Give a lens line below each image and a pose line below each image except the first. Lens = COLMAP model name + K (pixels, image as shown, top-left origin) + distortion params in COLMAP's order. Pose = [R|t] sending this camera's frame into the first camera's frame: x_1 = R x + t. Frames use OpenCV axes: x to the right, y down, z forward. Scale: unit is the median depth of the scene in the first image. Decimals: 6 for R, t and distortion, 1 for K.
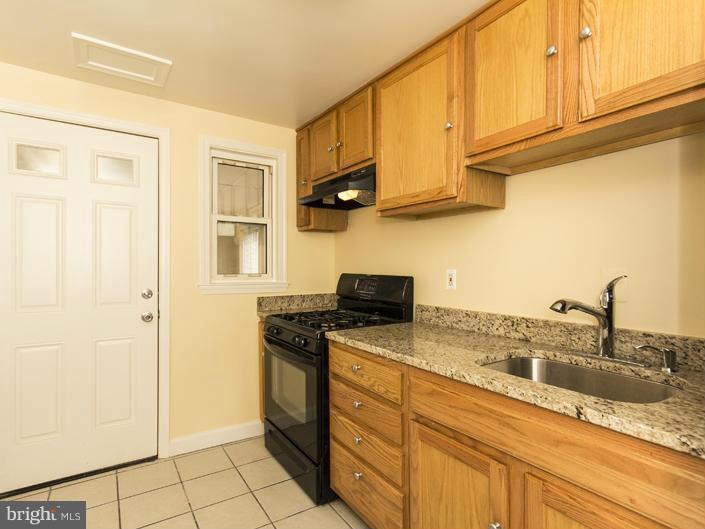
lens RADIAL K [[379.6, 0, 356.1], [0, 379.6, 267.2], [0, 0, 1]] dist [-0.002582, 0.000538]
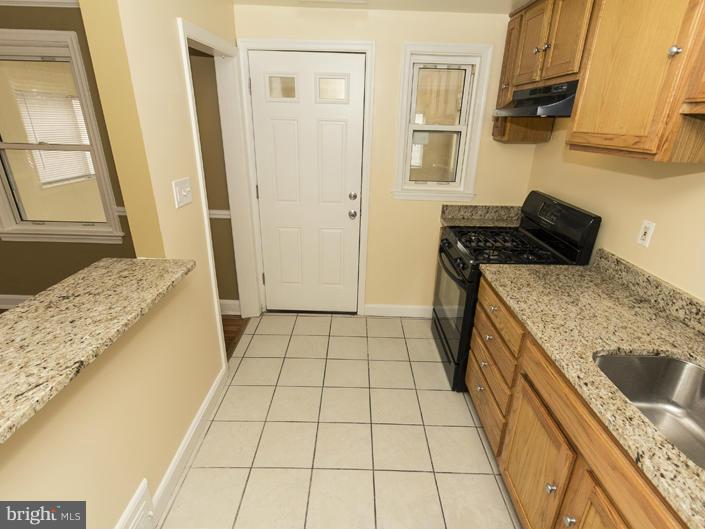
lens RADIAL K [[367.9, 0, 358.8], [0, 367.9, 266.2], [0, 0, 1]] dist [0.003455, 0.001283]
pose [[0.833118, 0.224354, -0.505549, 0.144455], [-0.026568, 0.929214, 0.368586, -0.177700], [0.552457, -0.293644, 0.780105, -0.009403]]
